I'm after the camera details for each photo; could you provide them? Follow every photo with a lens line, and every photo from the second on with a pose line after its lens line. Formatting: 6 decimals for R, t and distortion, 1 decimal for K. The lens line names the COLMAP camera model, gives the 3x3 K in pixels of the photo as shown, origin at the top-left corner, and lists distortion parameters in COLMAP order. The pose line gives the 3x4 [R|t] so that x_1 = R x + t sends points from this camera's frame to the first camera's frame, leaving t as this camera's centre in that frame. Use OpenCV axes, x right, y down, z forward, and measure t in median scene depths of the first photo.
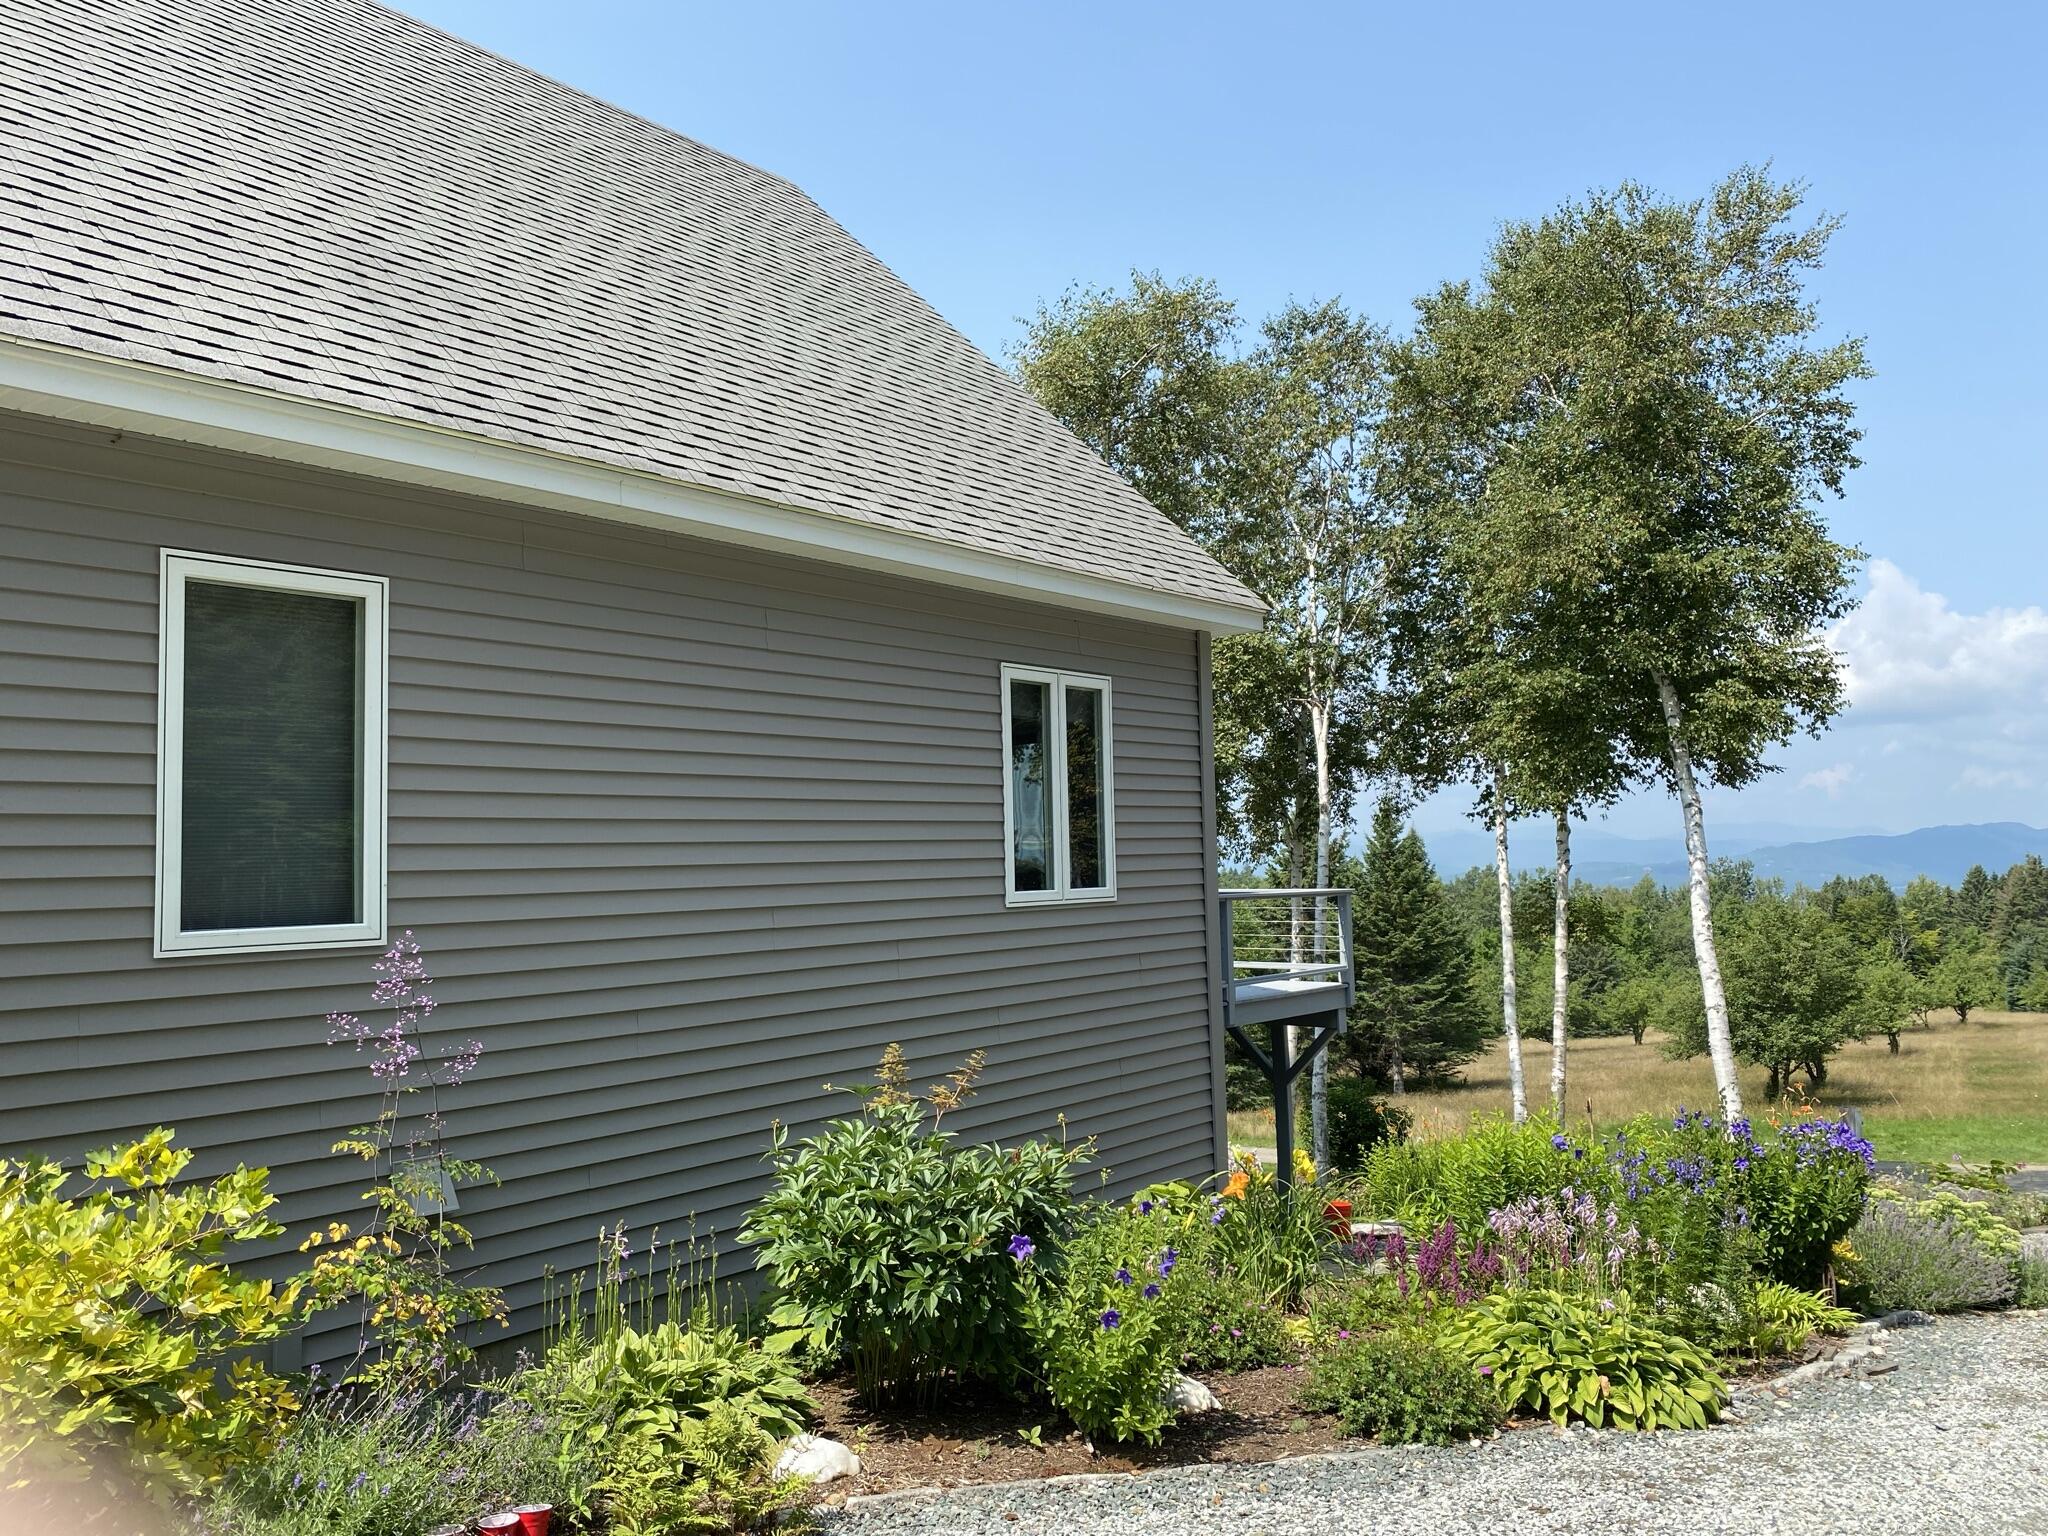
lens RADIAL K [[1483.5, 0, 1073.1], [0, 1483.5, 787.3], [0, 0, 1]] dist [-0.009651, 0.000123]
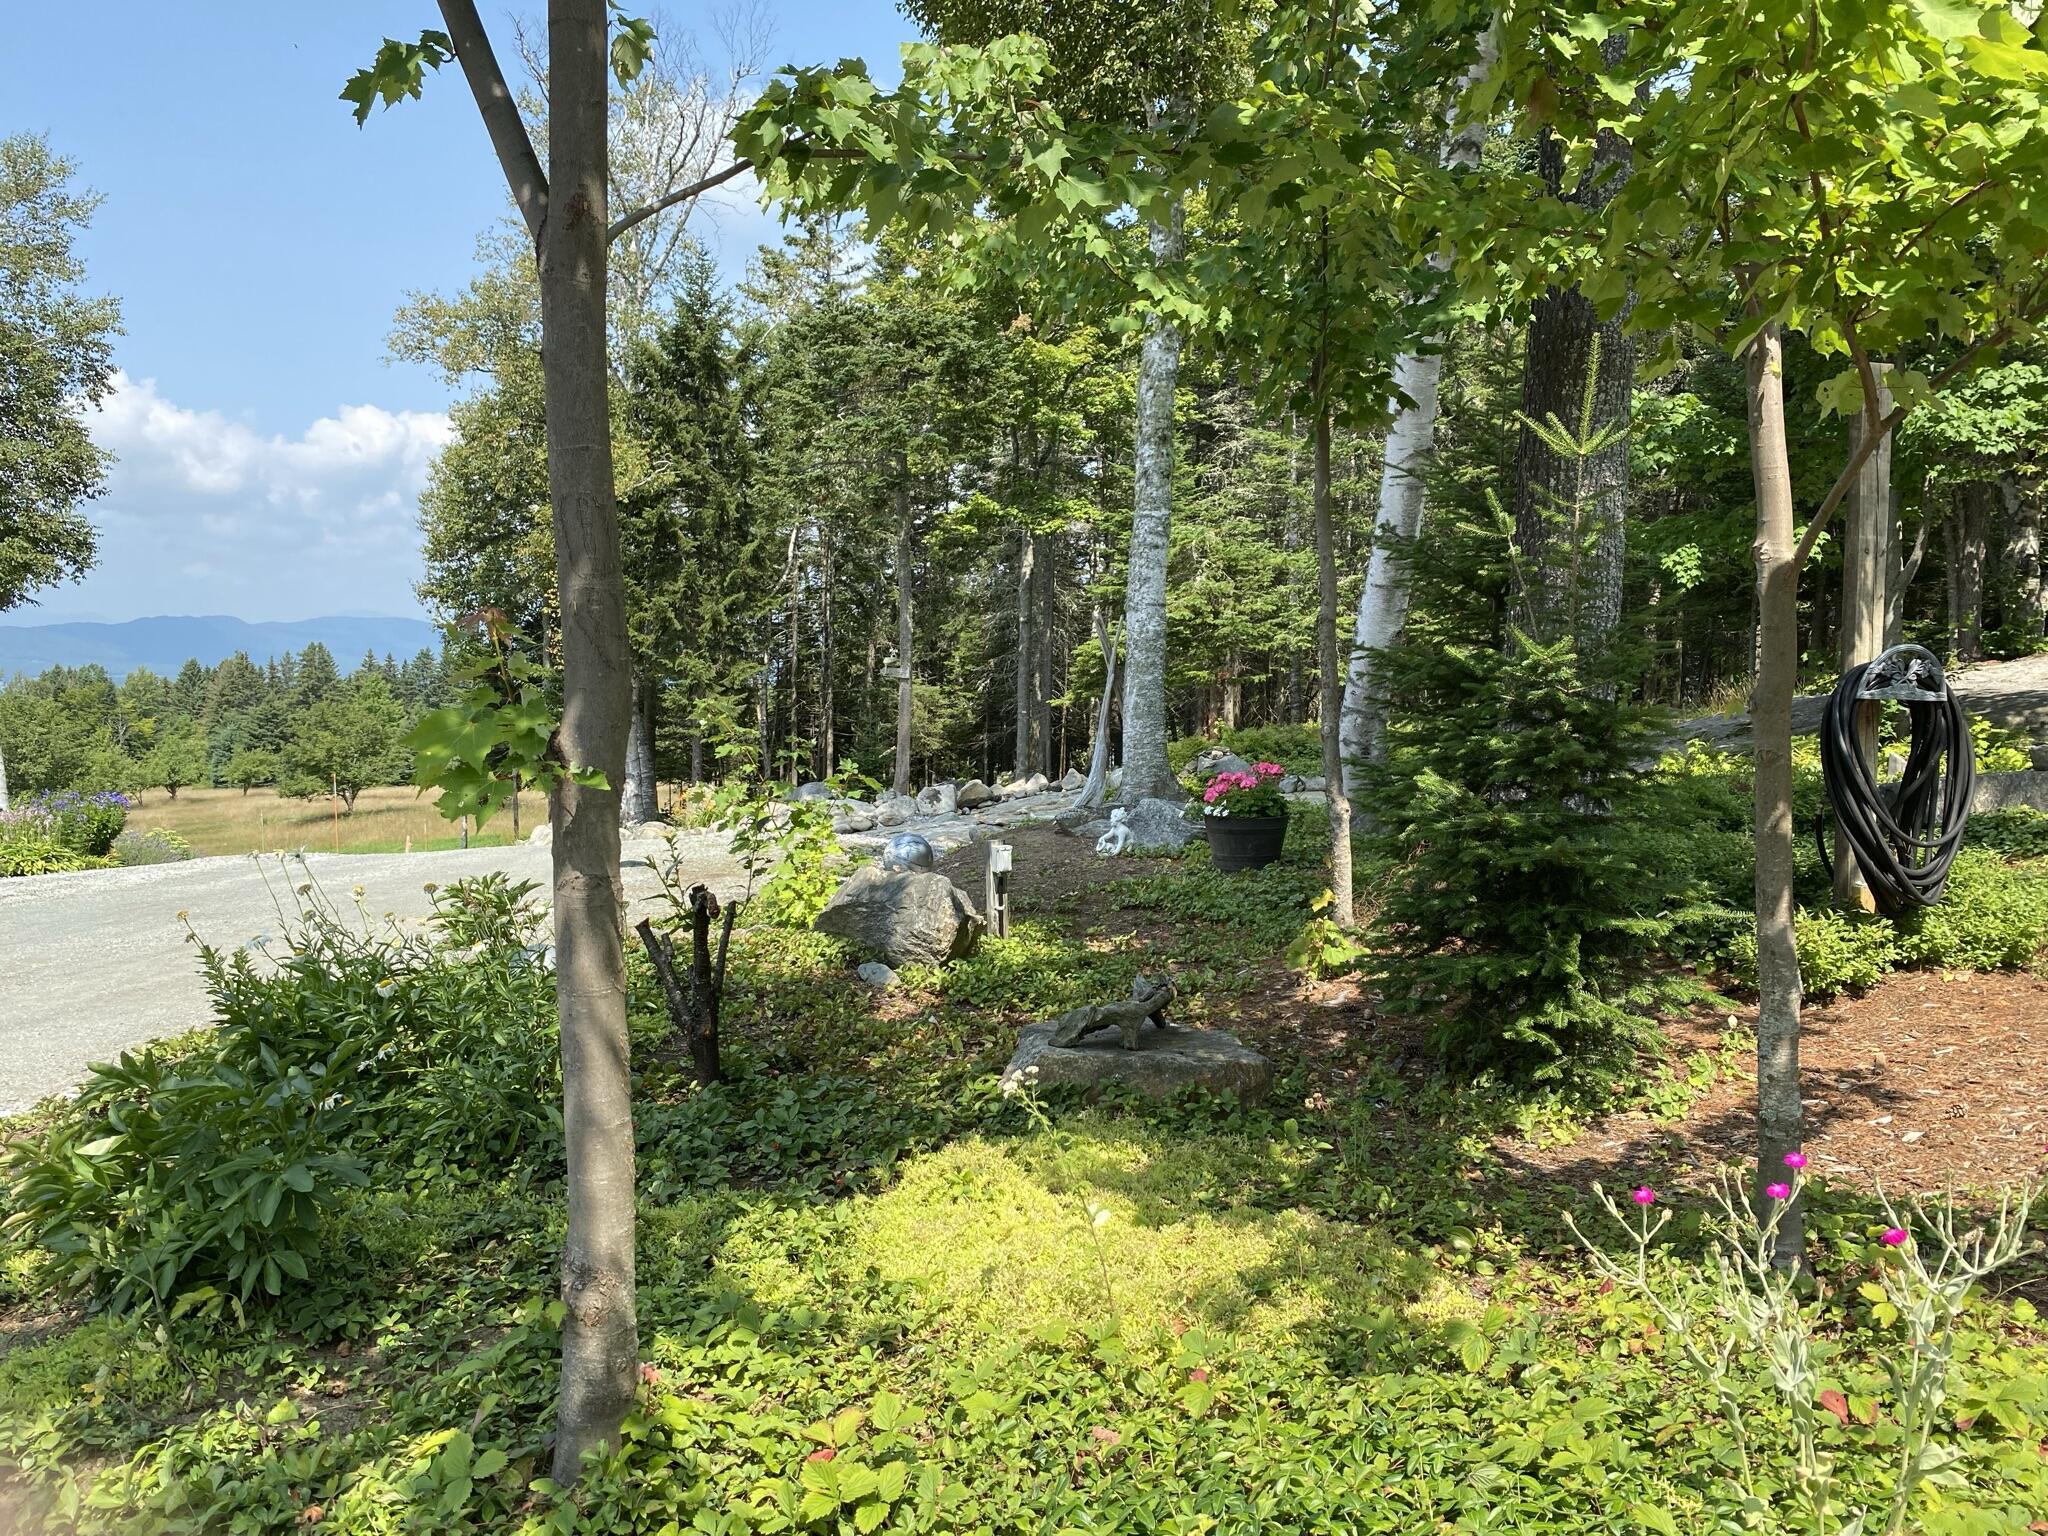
lens RADIAL K [[1583.1, 0, 994.6], [0, 1583.1, 733.6], [0, 0, 1]] dist [0.021796, 0.001706]
pose [[0.528970, -0.015491, 0.848499, -0.295995], [-0.073401, 0.995251, 0.063929, -0.044688], [-0.845461, -0.096097, 0.525321, -0.500700]]
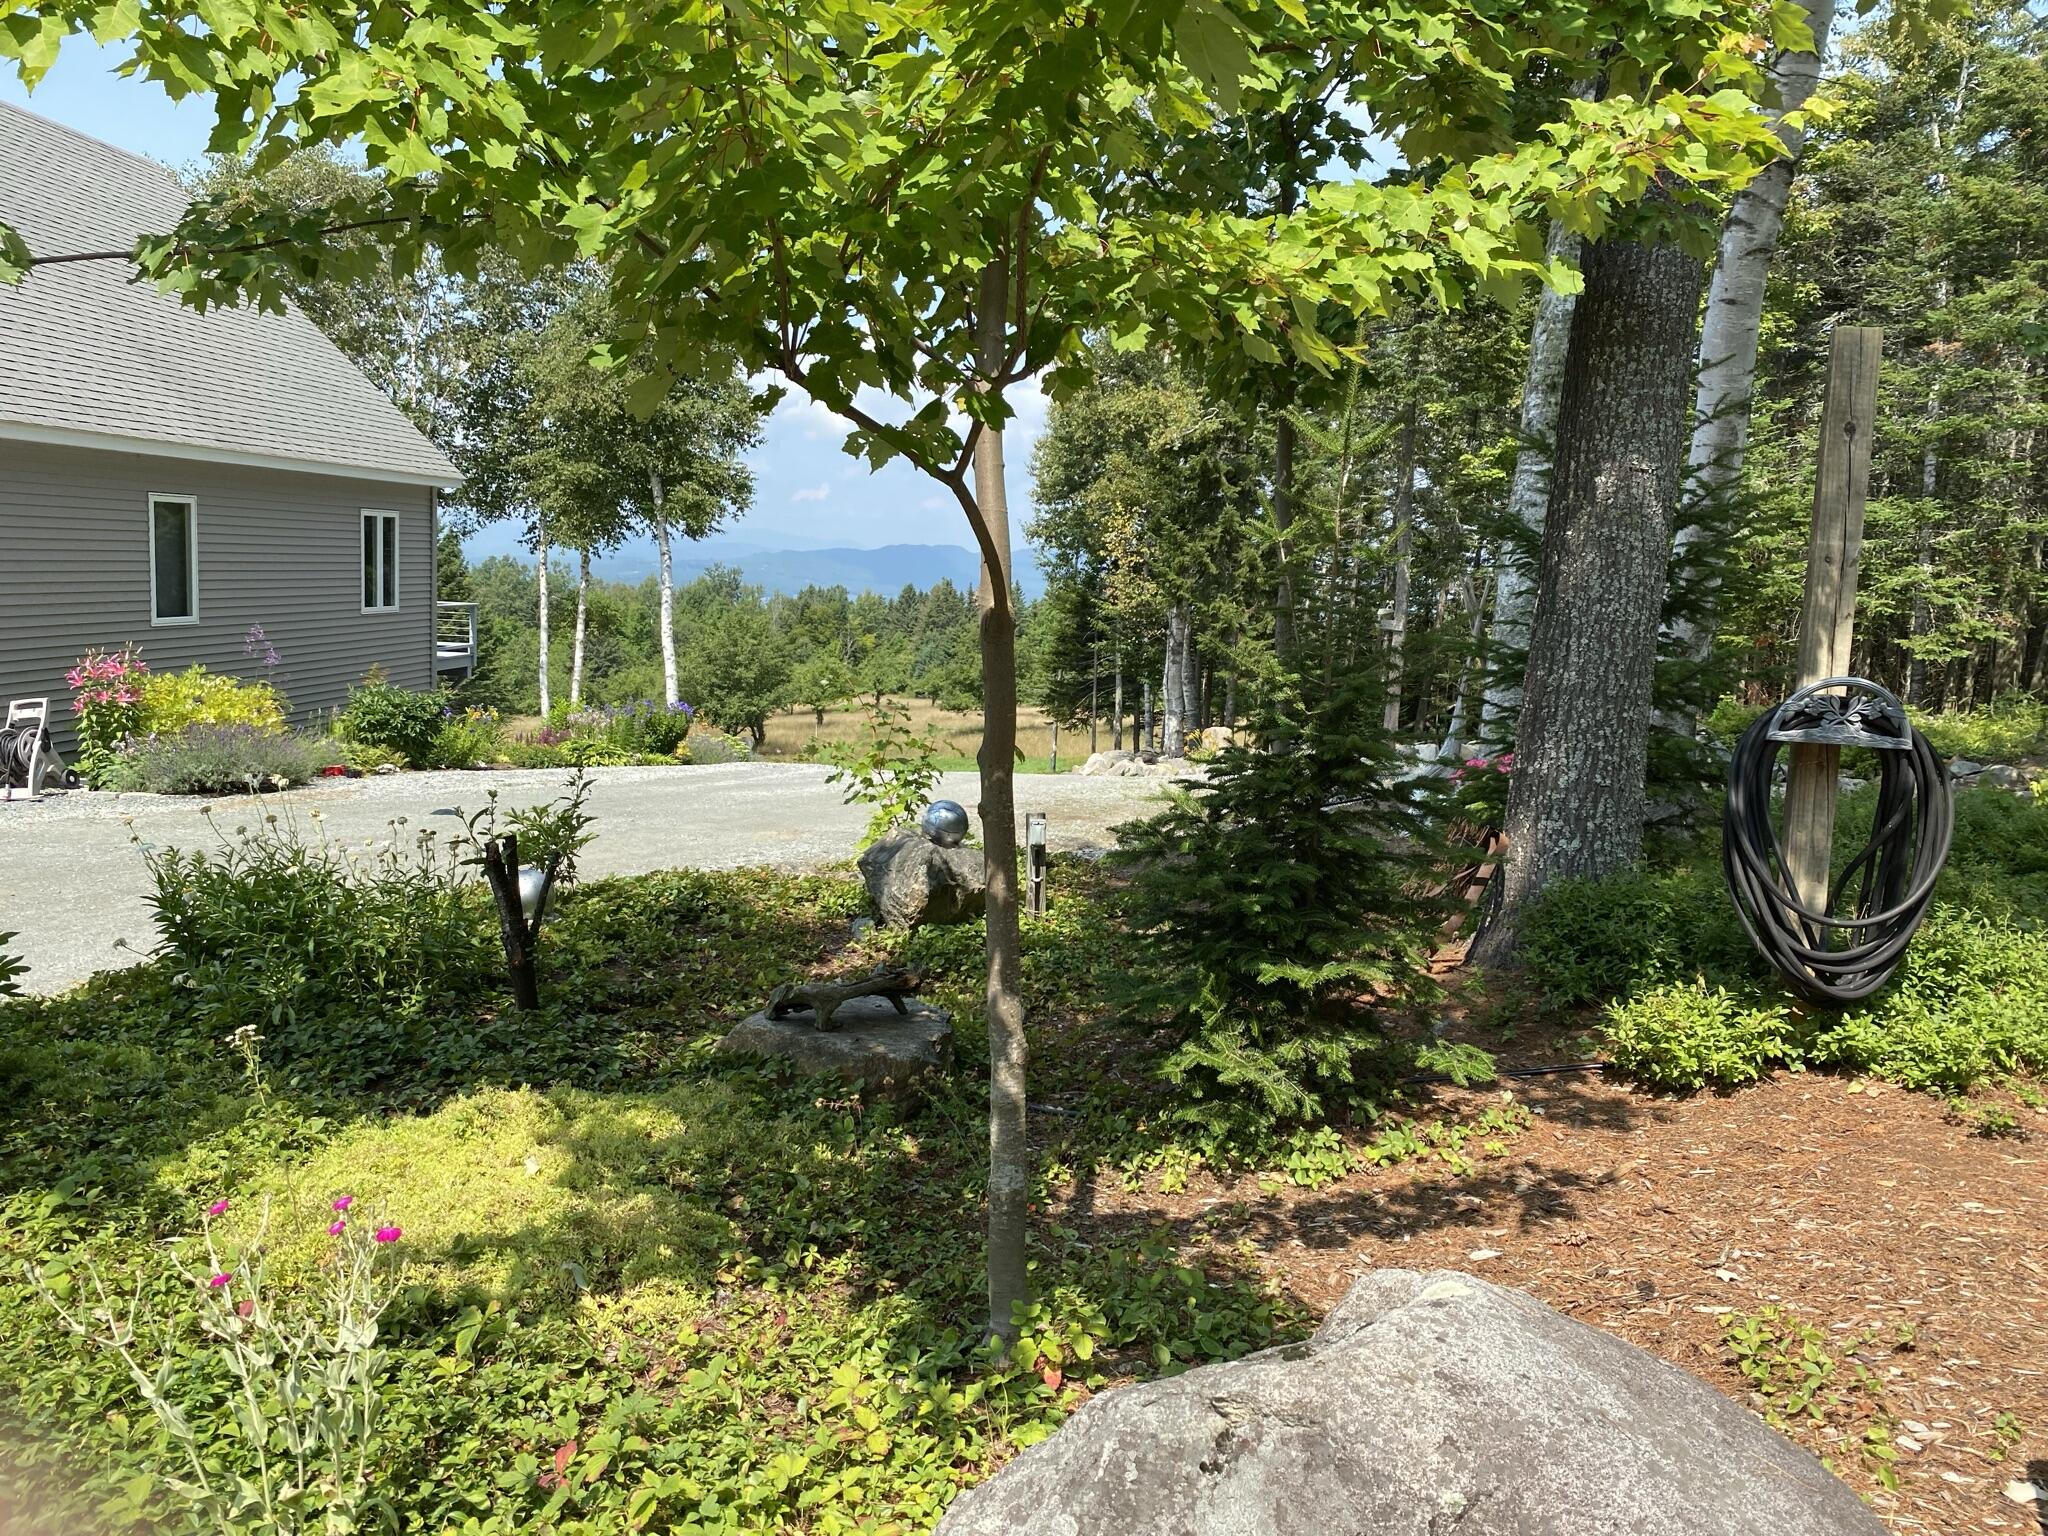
lens RADIAL K [[1560.4, 0, 1020.8], [0, 1560.4, 759.3], [0, 0, 1]] dist [0.085713, -0.158321]
pose [[0.826092, -0.011412, 0.563420, -0.211130], [-0.092916, 0.983353, 0.156151, -0.063927], [-0.555822, -0.181346, 0.811280, -0.592418]]
